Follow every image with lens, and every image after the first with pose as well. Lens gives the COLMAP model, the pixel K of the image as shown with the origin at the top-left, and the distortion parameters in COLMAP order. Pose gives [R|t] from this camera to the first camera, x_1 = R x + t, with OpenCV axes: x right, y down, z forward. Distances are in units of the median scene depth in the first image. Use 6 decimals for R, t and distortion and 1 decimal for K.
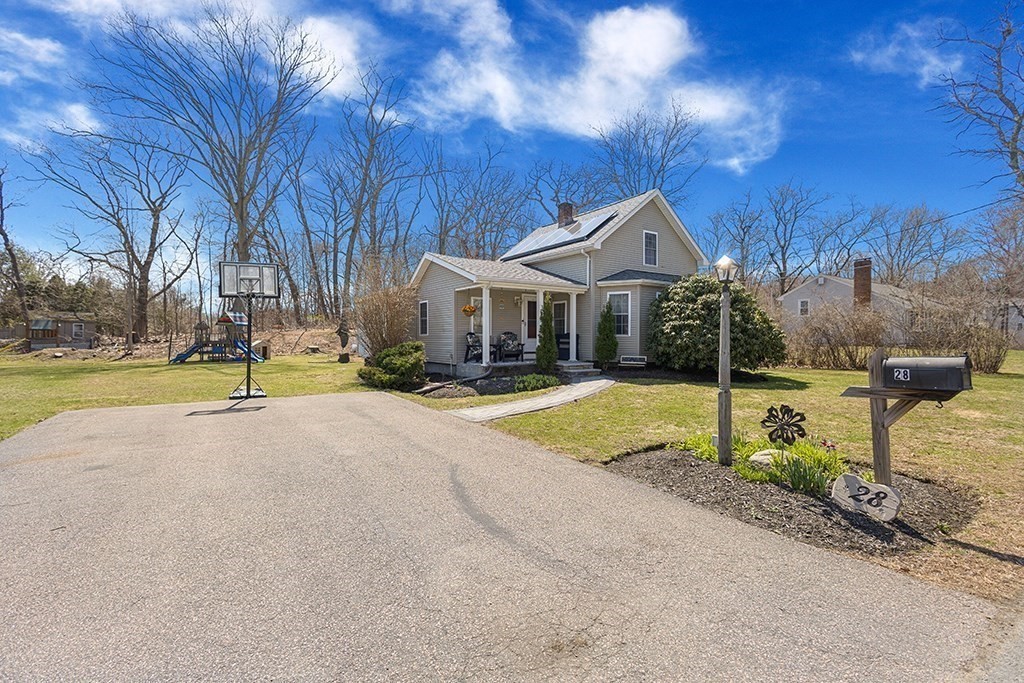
lens RADIAL K [[471.9, 0, 514.0], [0, 471.9, 337.6], [0, 0, 1]] dist [0.009132, 0.000112]
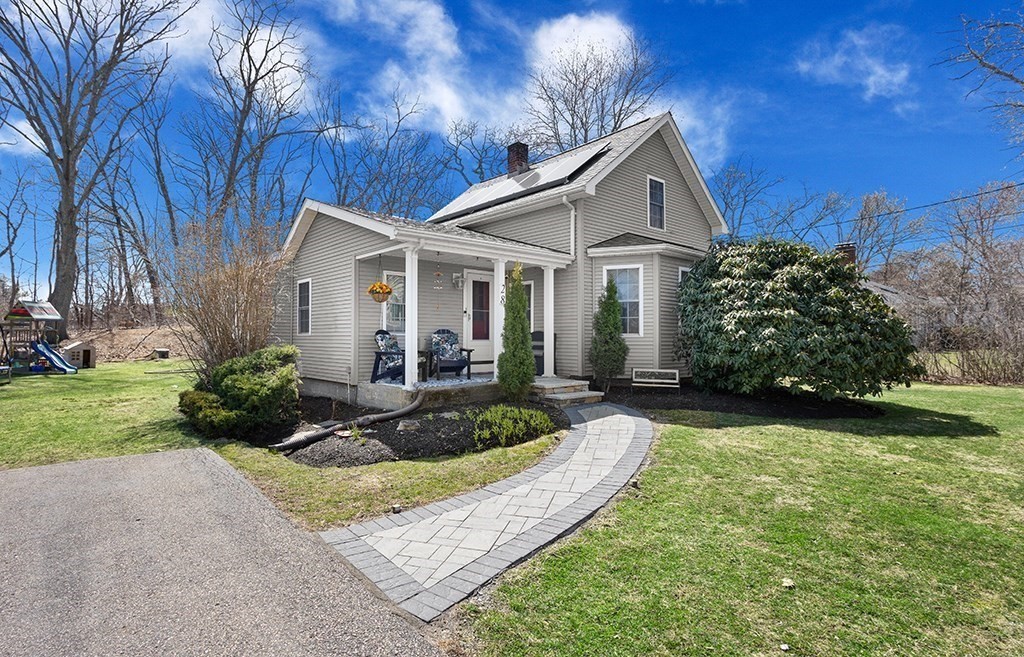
lens RADIAL K [[507.7, 0, 460.5], [0, 507.7, 327.6], [0, 0, 1]] dist [0.001998, 0.000102]
pose [[0.996735, 0.002154, 0.080718, -0.044432], [-0.000544, 0.999801, -0.019955, -0.001409], [-0.080745, 0.019846, 0.996537, 0.351625]]
